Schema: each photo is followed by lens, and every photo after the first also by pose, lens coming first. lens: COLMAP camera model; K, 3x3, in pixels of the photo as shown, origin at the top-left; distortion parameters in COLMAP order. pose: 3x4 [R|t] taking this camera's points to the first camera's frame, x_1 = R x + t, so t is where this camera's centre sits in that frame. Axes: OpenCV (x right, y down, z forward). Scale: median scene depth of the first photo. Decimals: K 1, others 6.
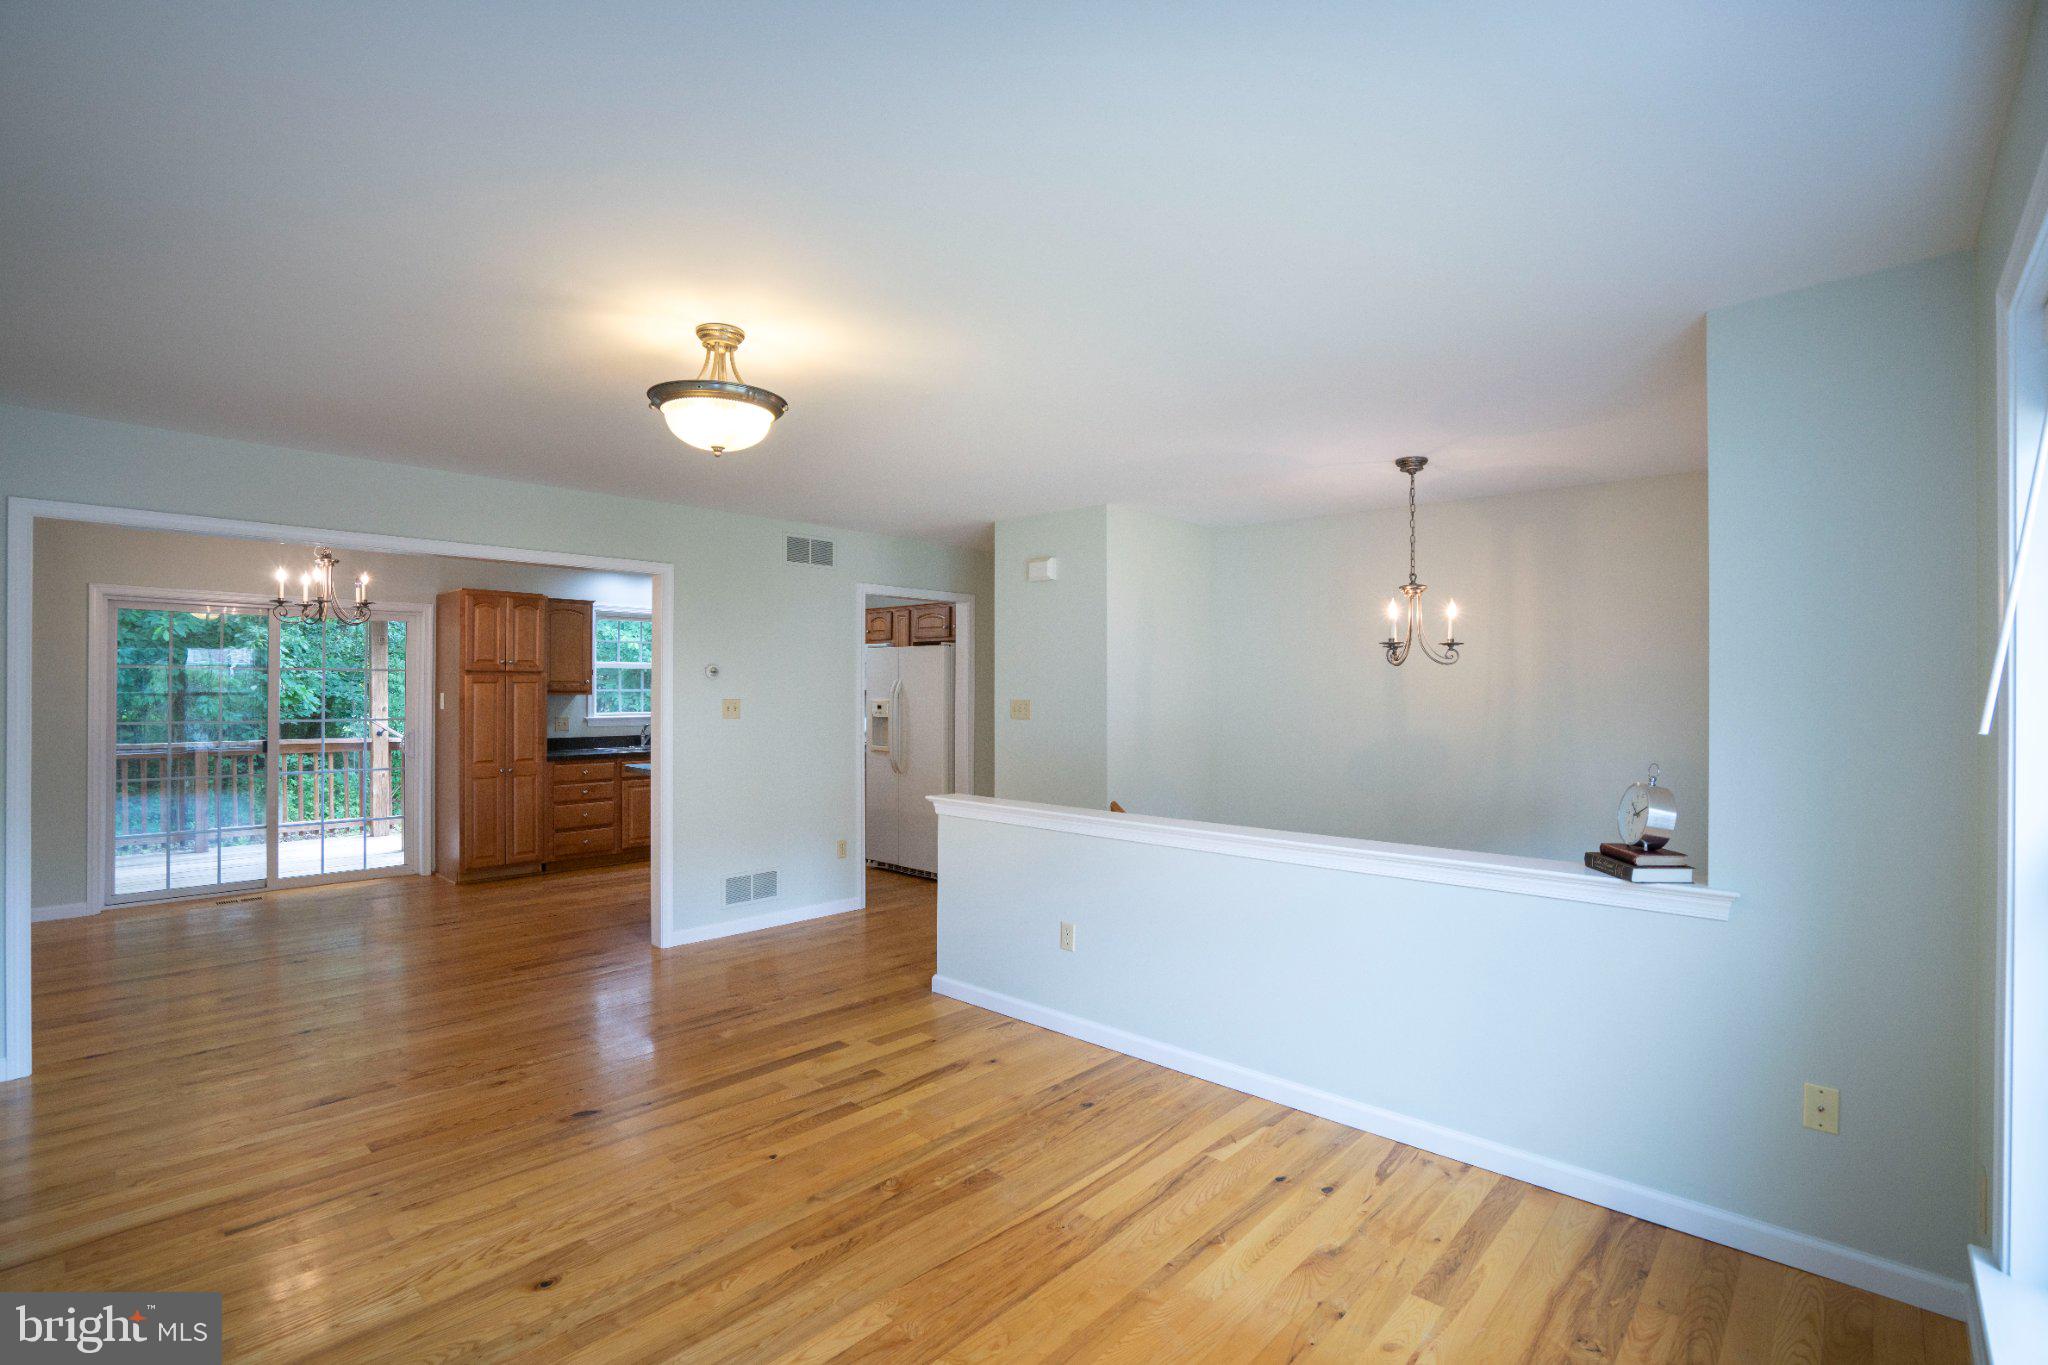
lens RADIAL K [[939.8, 0, 1014.8], [0, 939.8, 686.2], [0, 0, 1]] dist [-0.057865, 0.023373]
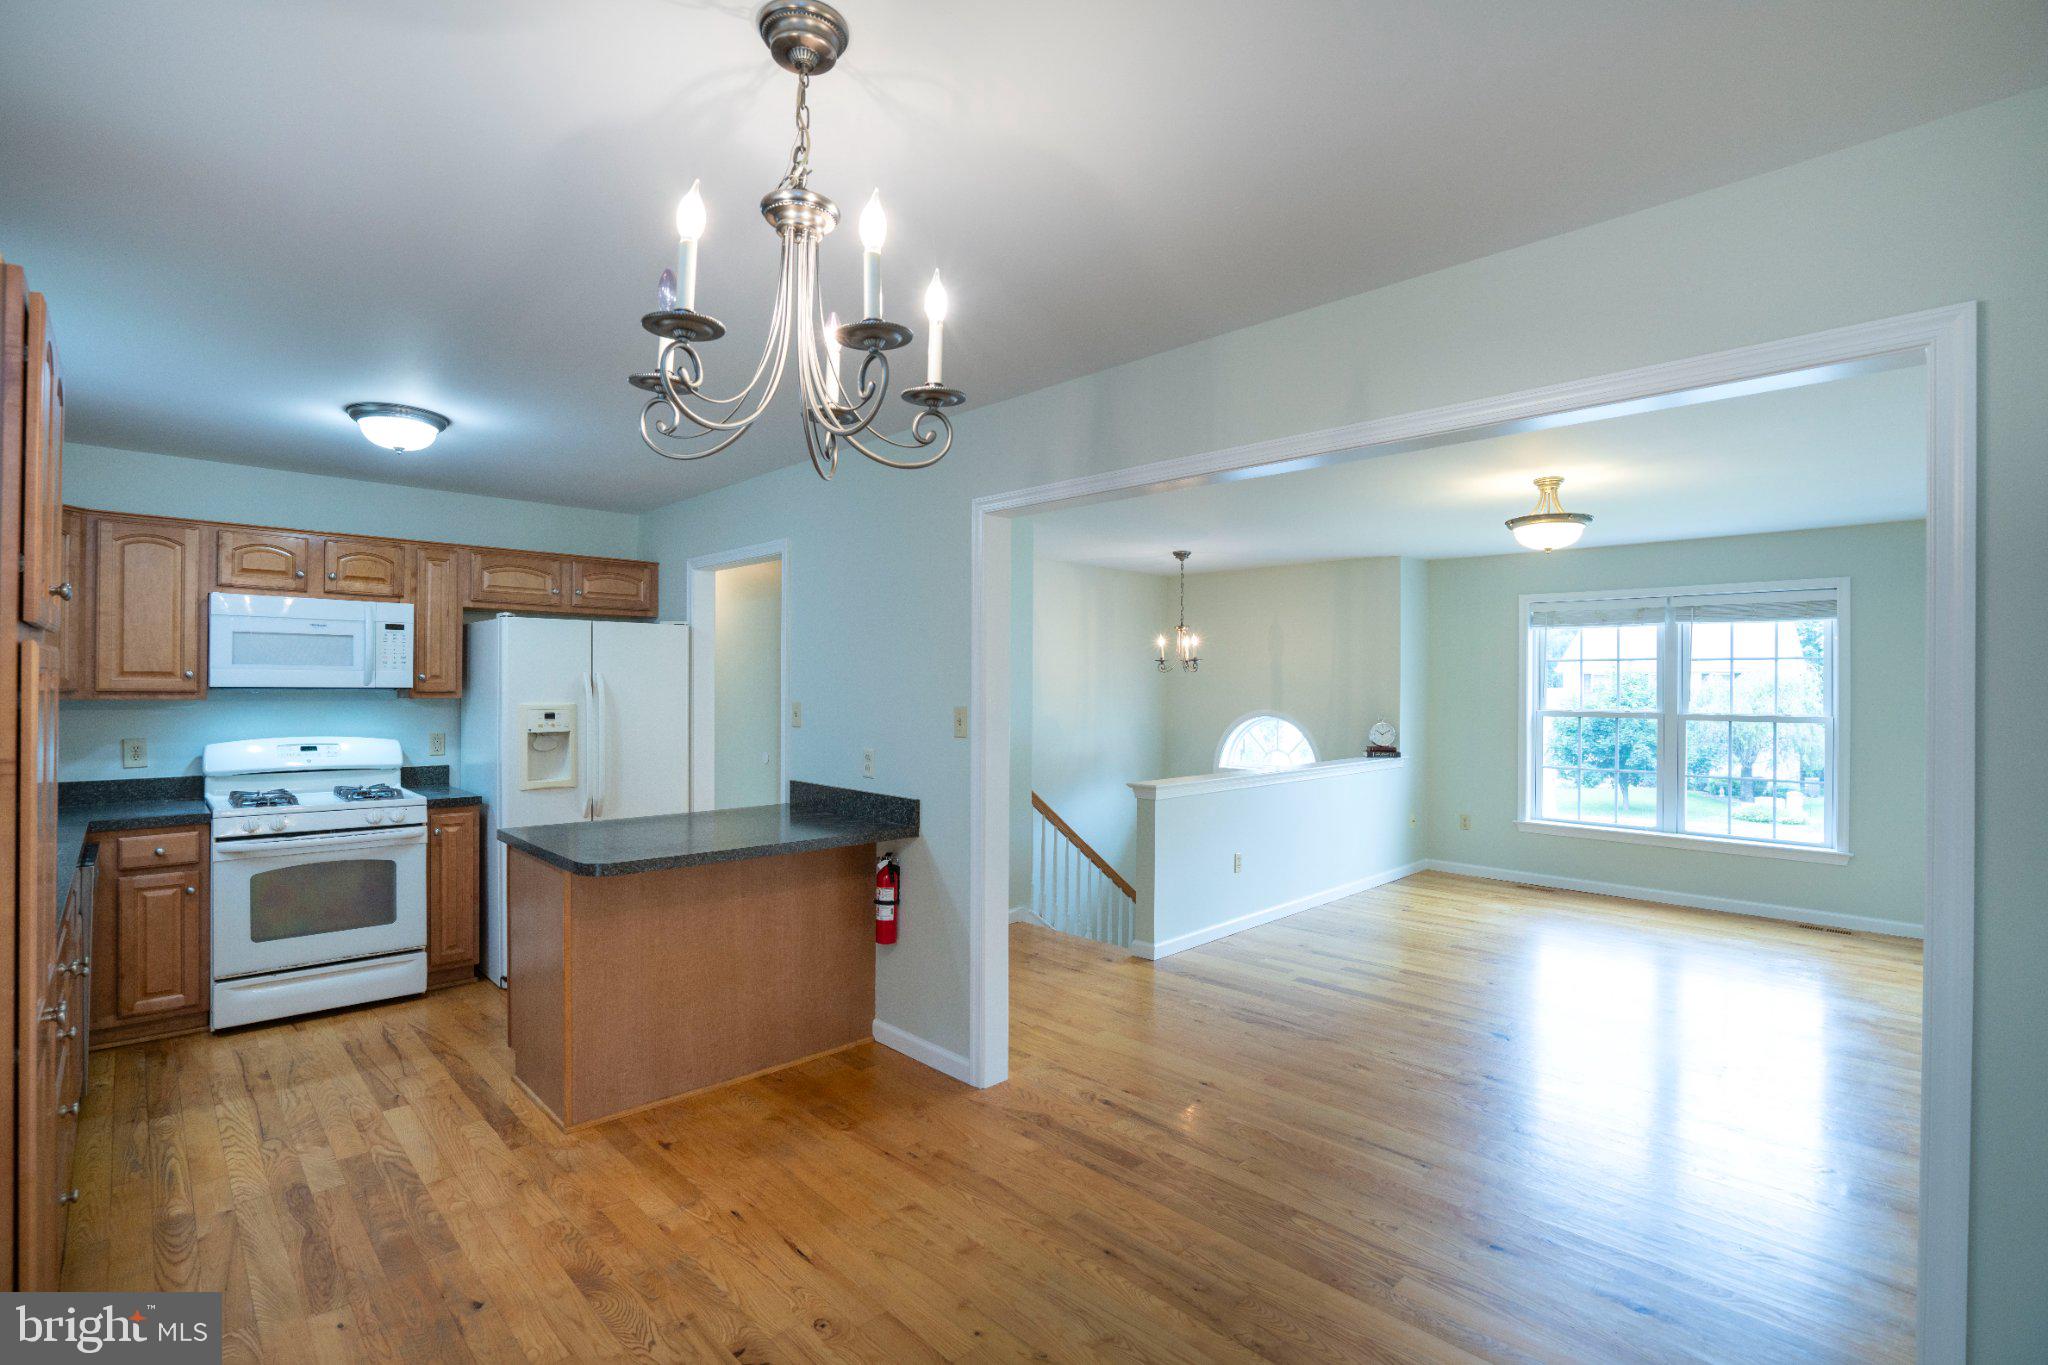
lens RADIAL K [[939.8, 0, 1014.8], [0, 939.8, 686.2], [0, 0, 1]] dist [-0.057865, 0.023373]
pose [[0.053941, -0.006359, 0.998524, -0.775380], [-0.009863, 0.999928, 0.006901, -0.004260], [-0.998495, -0.010220, 0.053874, 0.711170]]
